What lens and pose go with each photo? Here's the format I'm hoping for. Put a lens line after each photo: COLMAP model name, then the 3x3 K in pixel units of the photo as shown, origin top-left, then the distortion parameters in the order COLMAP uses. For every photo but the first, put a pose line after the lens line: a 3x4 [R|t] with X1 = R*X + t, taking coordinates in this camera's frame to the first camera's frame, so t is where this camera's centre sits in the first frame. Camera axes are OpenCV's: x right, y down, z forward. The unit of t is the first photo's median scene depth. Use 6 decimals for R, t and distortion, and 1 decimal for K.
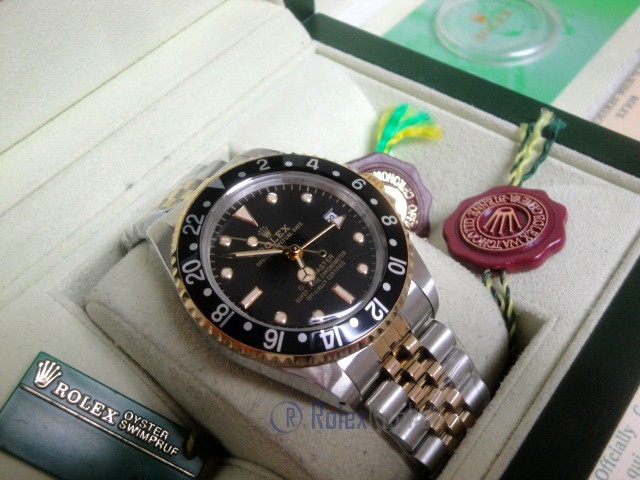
lens RADIAL K [[711.7, 0, 317.9], [0, 711.7, 237.0], [0, 0, 1]] dist [-0.066555, 0.216495]
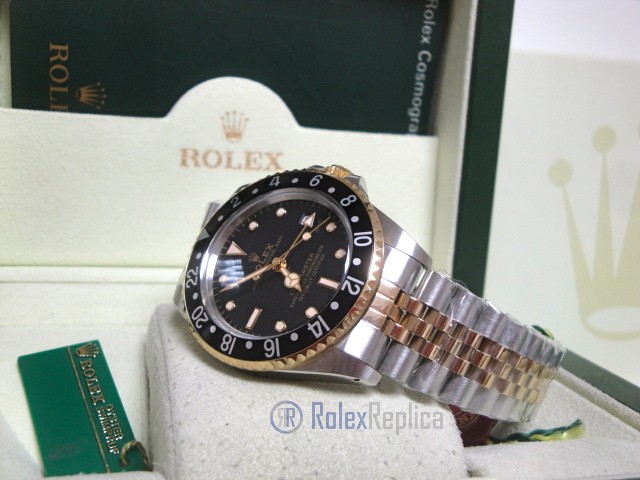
lens RADIAL K [[711.7, 0, 317.9], [0, 711.7, 237.0], [0, 0, 1]] dist [-0.066555, 0.216495]
pose [[0.808129, 0.194041, -0.556126, 0.580924], [-0.515348, 0.690126, -0.508077, 0.468249], [0.285209, 0.697190, 0.657710, 0.164052]]
